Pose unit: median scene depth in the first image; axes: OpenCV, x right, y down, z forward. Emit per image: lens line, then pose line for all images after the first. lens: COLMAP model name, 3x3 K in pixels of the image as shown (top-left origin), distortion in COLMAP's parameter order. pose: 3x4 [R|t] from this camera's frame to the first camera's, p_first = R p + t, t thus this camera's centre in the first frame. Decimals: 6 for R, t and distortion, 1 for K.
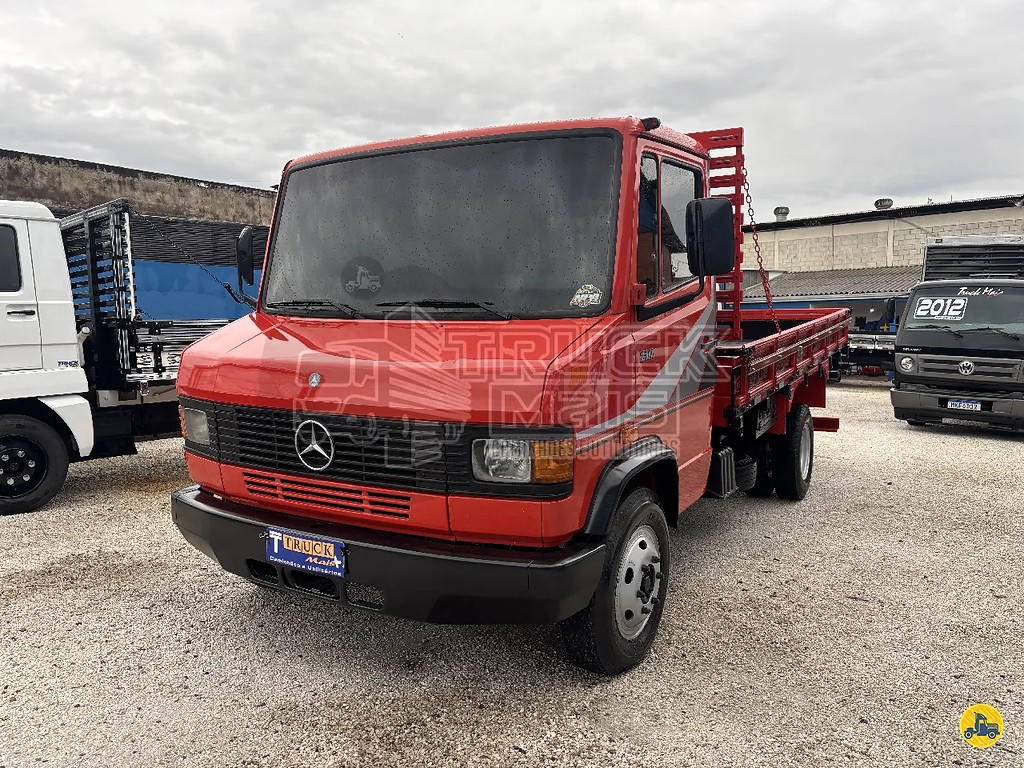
lens RADIAL K [[896.5, 0, 526.2], [0, 896.5, 381.8], [0, 0, 1]] dist [0.065785, -0.108452]
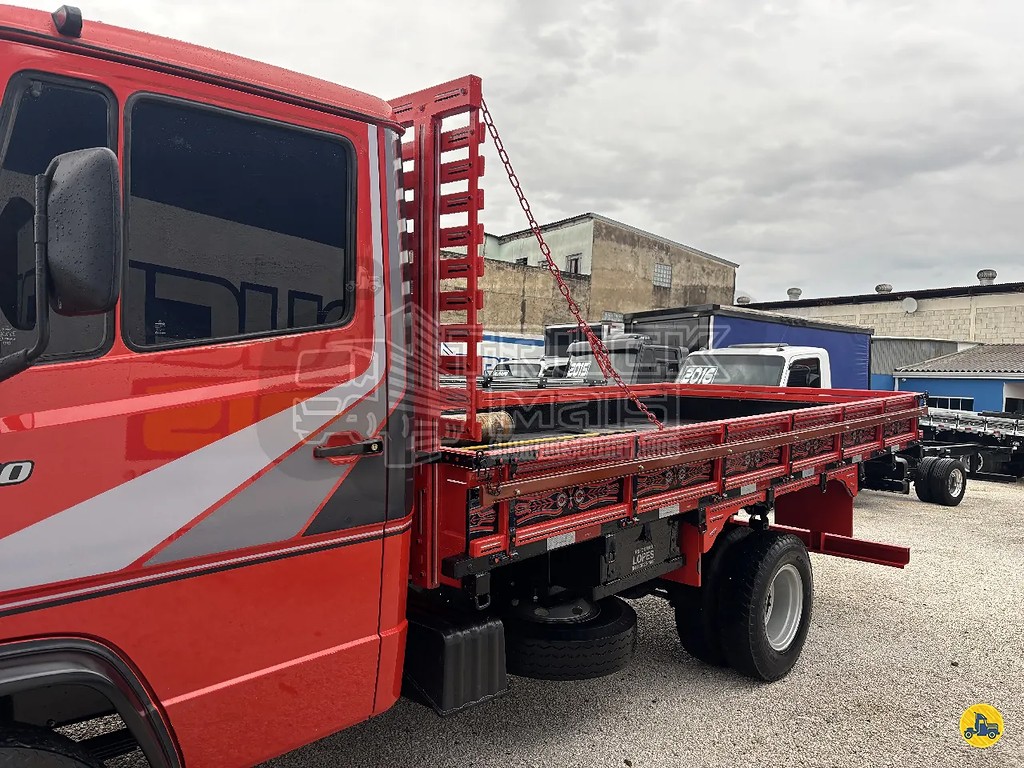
lens RADIAL K [[873.7, 0, 507.9], [0, 873.7, 373.3], [0, 0, 1]] dist [0.006381, 0.008881]
pose [[0.963254, 0.045188, -0.264763, 0.410916], [-0.064864, 0.995706, -0.066048, -0.055164], [0.260641, 0.080794, 0.962049, 0.474607]]
